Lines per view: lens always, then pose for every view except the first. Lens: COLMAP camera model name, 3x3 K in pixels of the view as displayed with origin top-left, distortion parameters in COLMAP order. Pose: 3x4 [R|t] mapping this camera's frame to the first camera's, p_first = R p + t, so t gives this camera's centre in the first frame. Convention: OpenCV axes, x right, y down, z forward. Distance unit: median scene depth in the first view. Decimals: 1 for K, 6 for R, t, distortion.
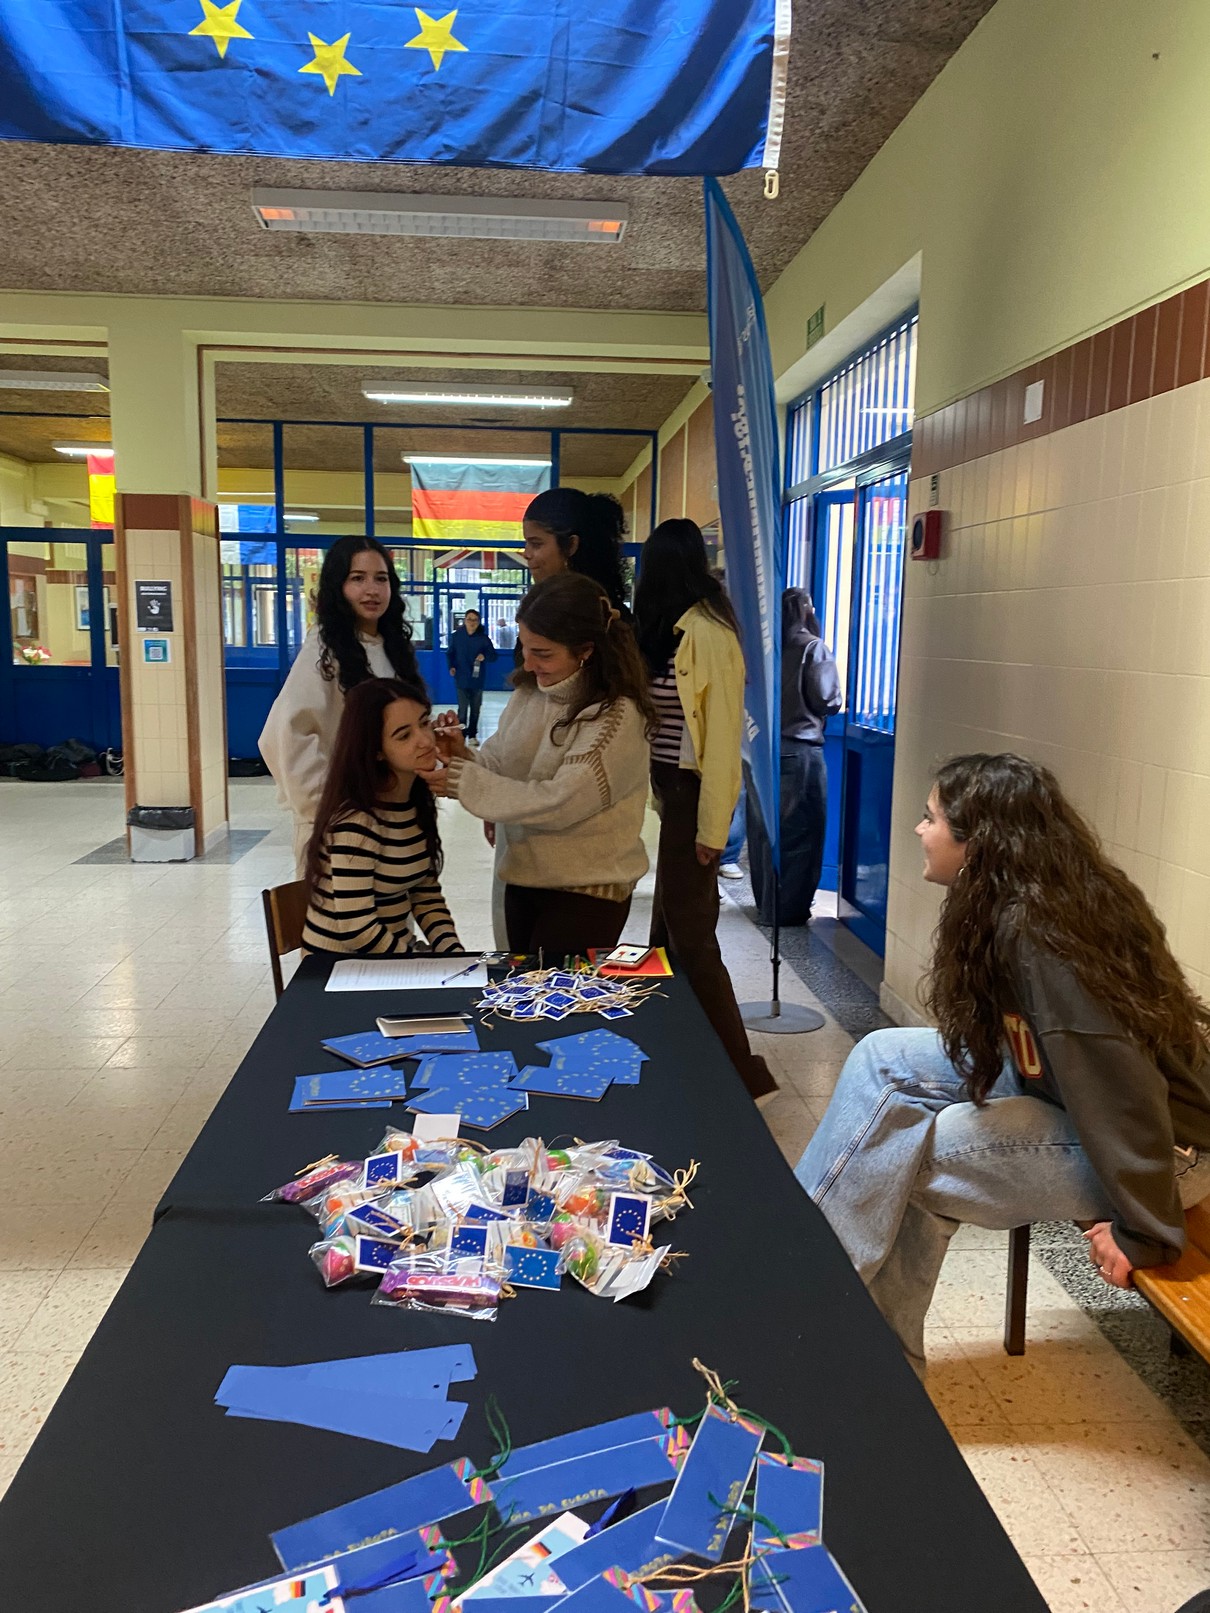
lens RADIAL K [[1197.3, 0, 597.8], [0, 1197.3, 816.8], [0, 0, 1]] dist [0.055497, -0.090157]
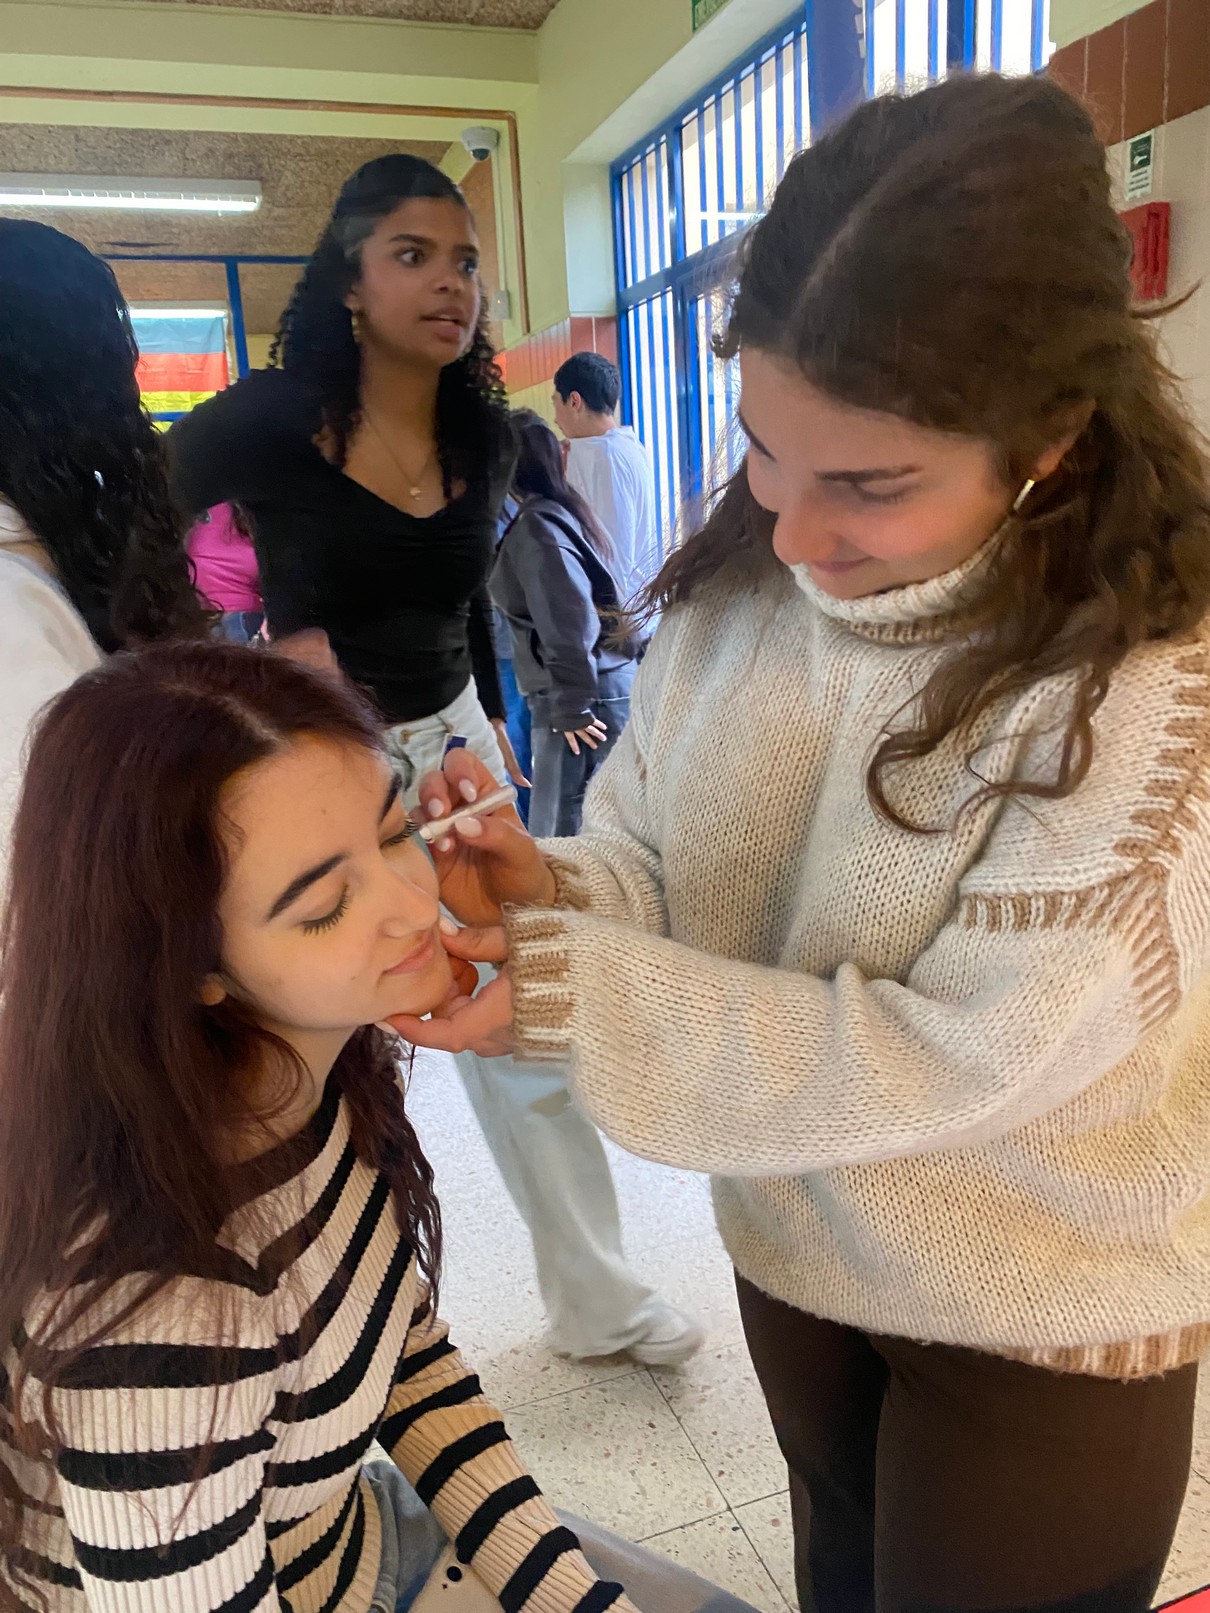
lens RADIAL K [[1197.3, 0, 597.8], [0, 1197.3, 816.8], [0, 0, 1]] dist [0.055497, -0.090157]
pose [[0.962193, -0.133405, 0.237462, -0.150109], [0.112976, 0.988781, 0.097714, -0.091406], [-0.247834, -0.067192, 0.966470, 0.709070]]
